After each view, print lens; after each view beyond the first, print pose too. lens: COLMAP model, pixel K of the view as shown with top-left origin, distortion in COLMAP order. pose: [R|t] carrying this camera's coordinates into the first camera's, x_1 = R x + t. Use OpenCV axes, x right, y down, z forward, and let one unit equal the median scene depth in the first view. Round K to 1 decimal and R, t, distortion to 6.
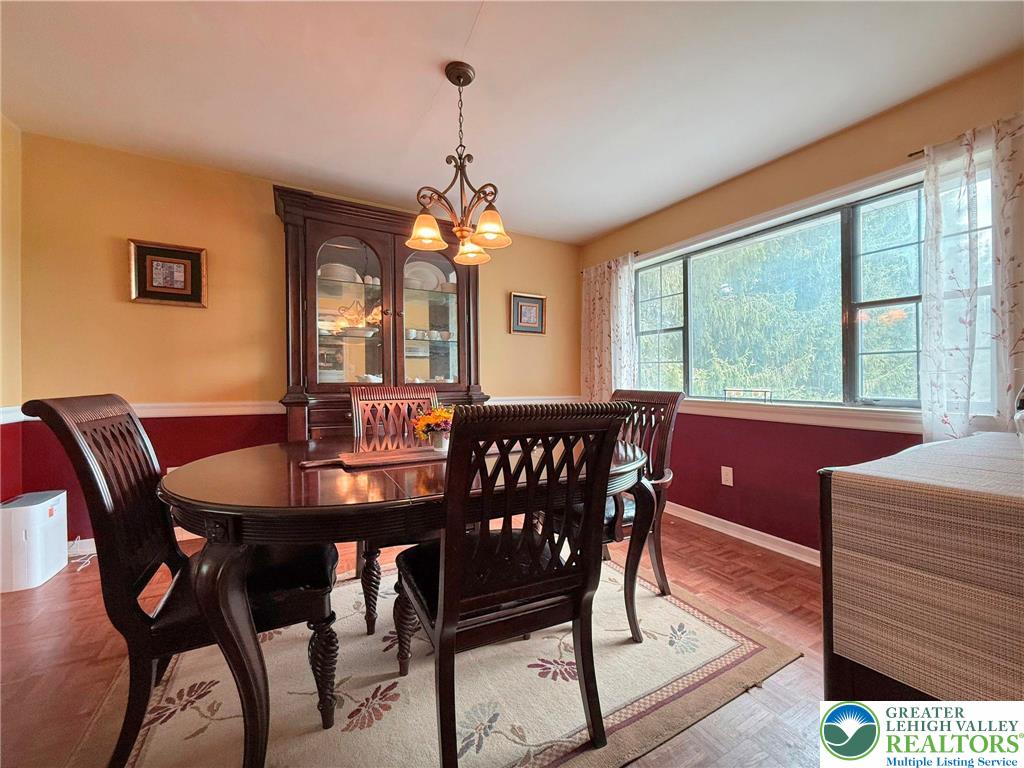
lens RADIAL K [[407.3, 0, 513.9], [0, 407.3, 375.7], [0, 0, 1]] dist [-0.014777, 0.000299]
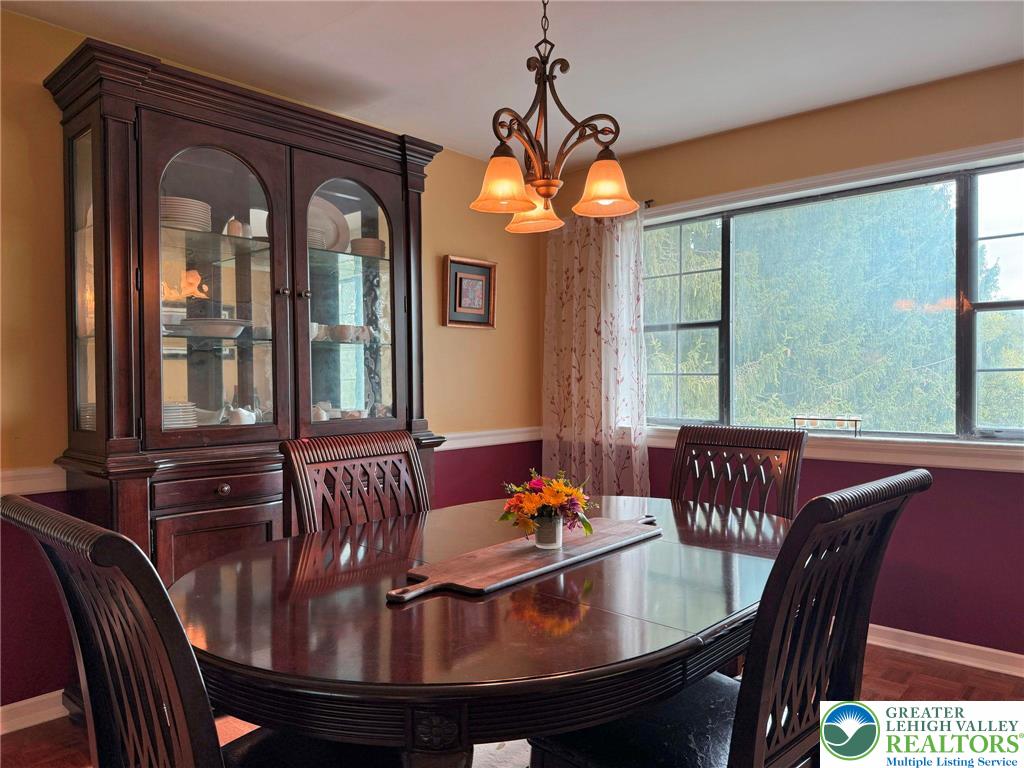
lens RADIAL K [[715.7, 0, 510.4], [0, 715.7, 391.3], [0, 0, 1]] dist [0.010035, -0.012523]
pose [[0.950061, -0.016246, 0.311641, -0.385688], [0.009393, 0.999680, 0.023480, -0.053416], [-0.311922, -0.019380, 0.949910, -0.005911]]
